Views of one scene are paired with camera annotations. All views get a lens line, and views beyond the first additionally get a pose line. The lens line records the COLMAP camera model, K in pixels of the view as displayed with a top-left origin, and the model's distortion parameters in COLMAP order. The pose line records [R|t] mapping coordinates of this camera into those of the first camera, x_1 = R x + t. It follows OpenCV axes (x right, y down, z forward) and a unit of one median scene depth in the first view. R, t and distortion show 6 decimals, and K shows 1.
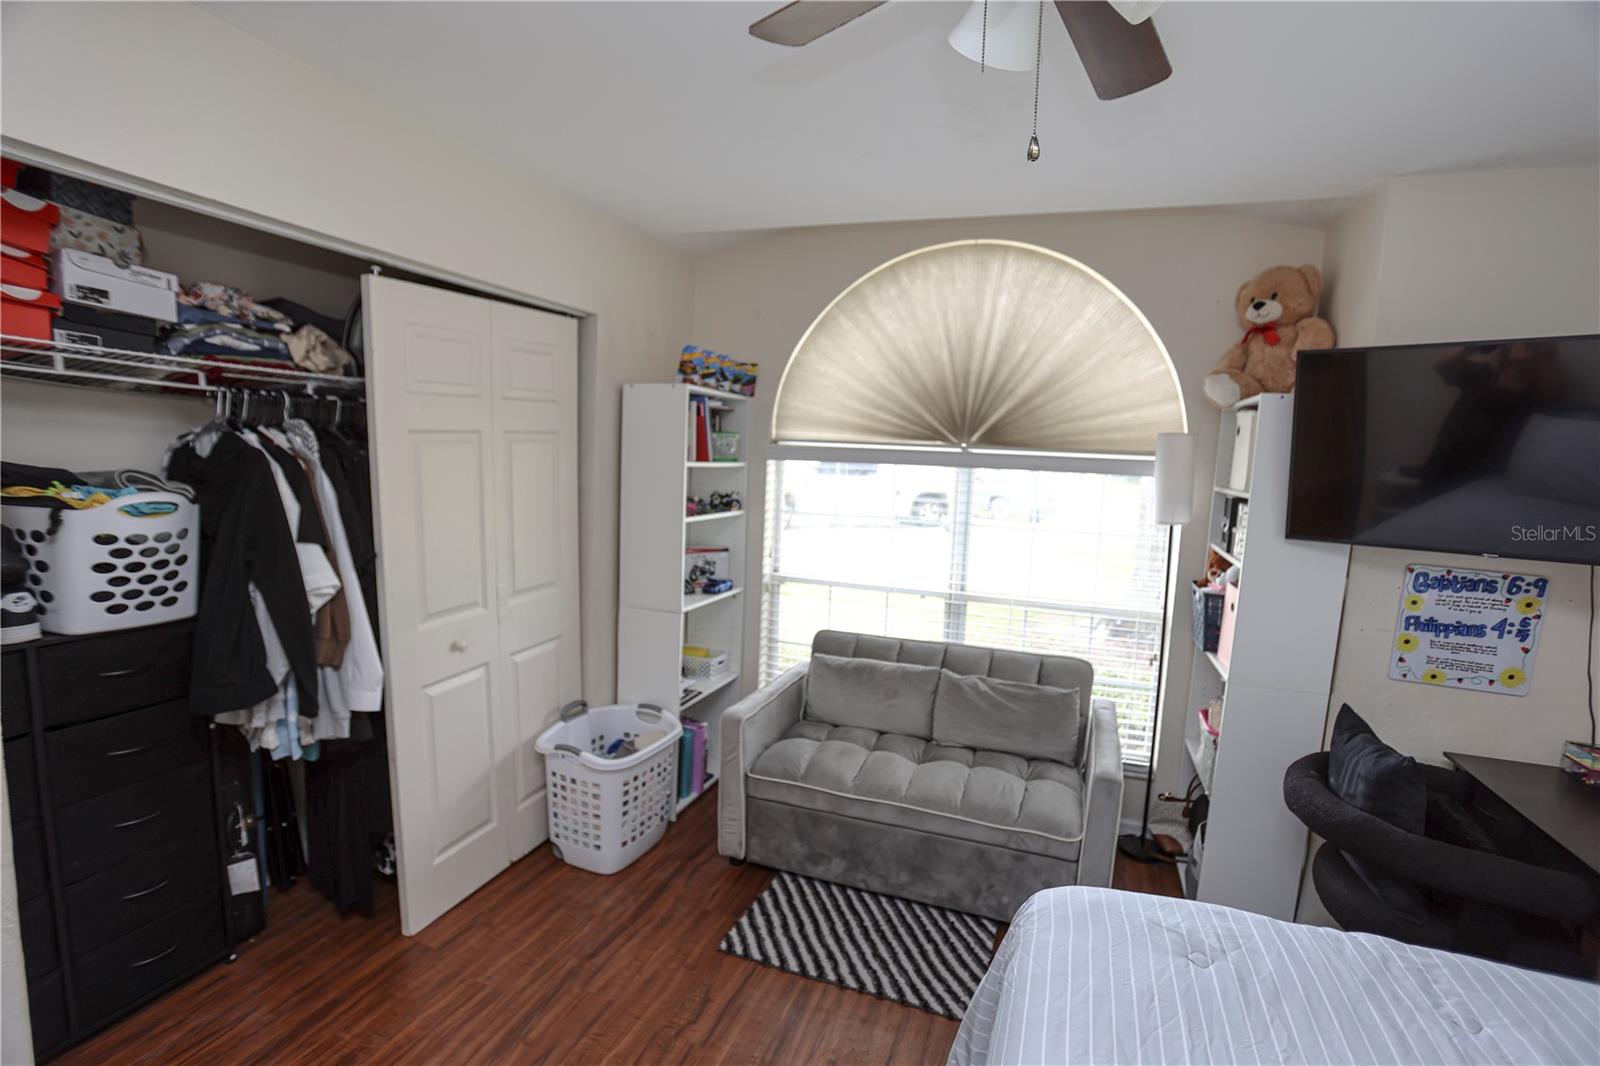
lens RADIAL K [[767.2, 0, 800.0], [0, 767.2, 533.0], [0, 0, 1]] dist [-0.082622, 0.034094]
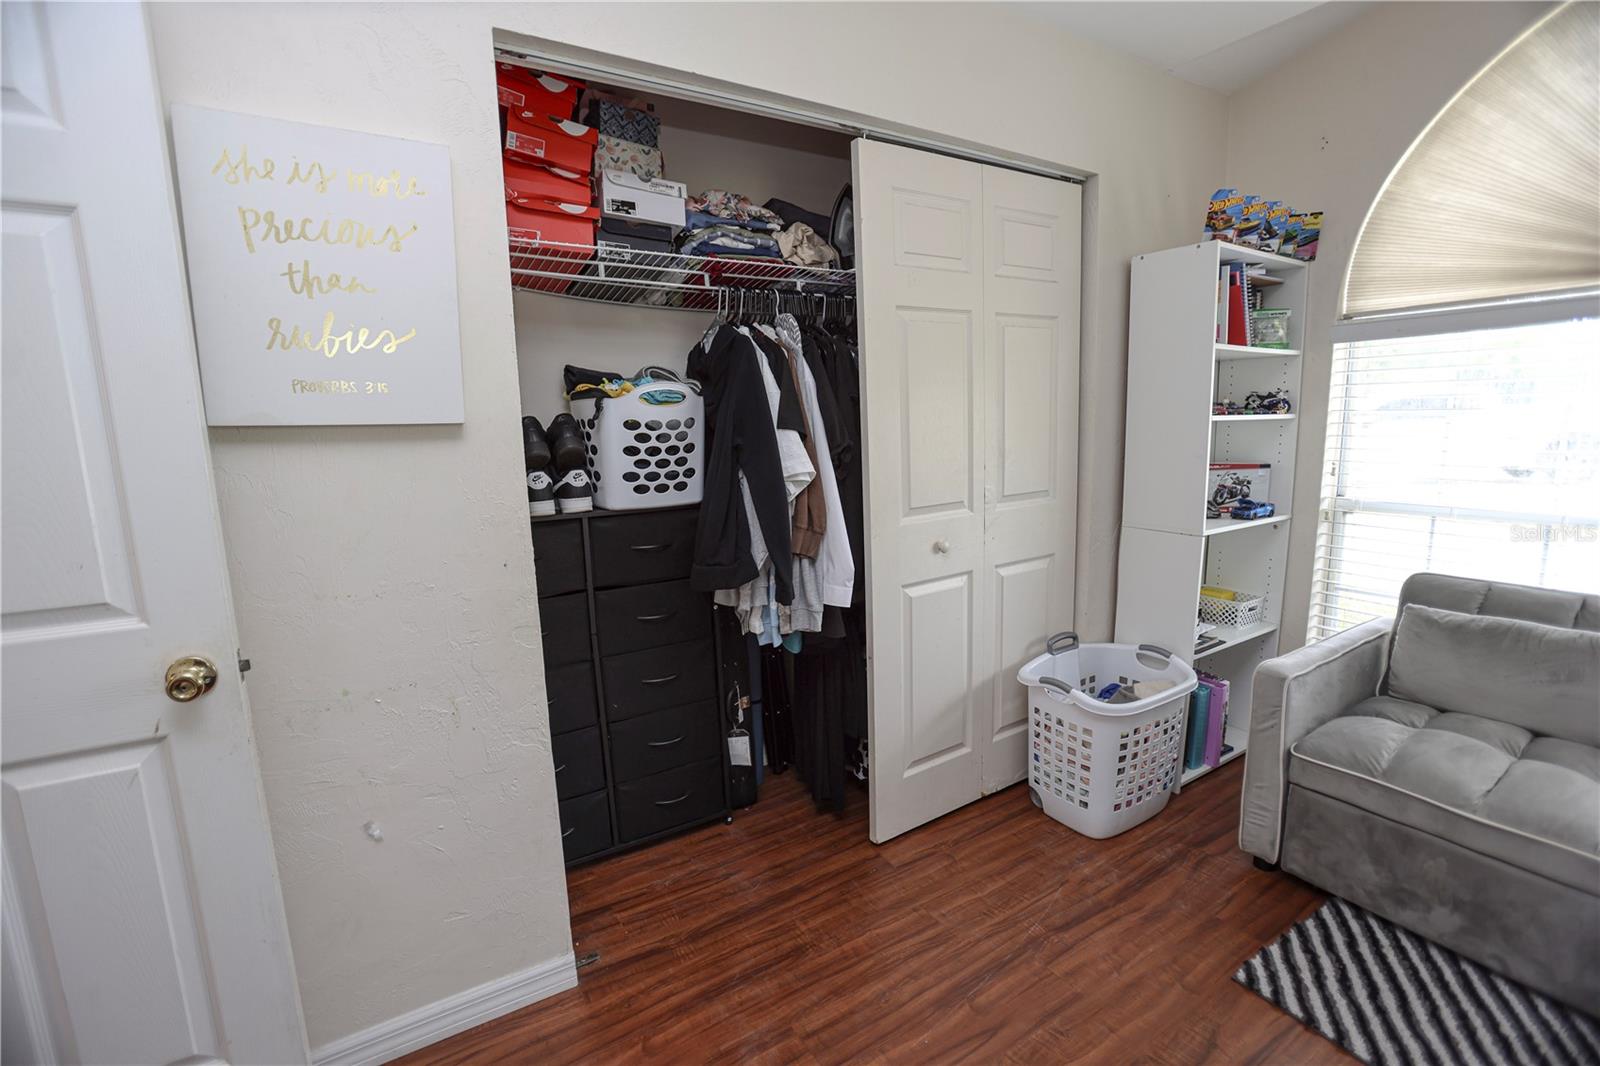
lens RADIAL K [[729.5, 0, 806.9], [0, 729.5, 531.4], [0, 0, 1]] dist [-0.079711, 0.033741]
pose [[0.795229, 0.039895, -0.604995, -0.039317], [-0.012953, 0.998723, 0.048832, 0.080898], [0.606171, -0.030996, 0.794730, 0.193761]]
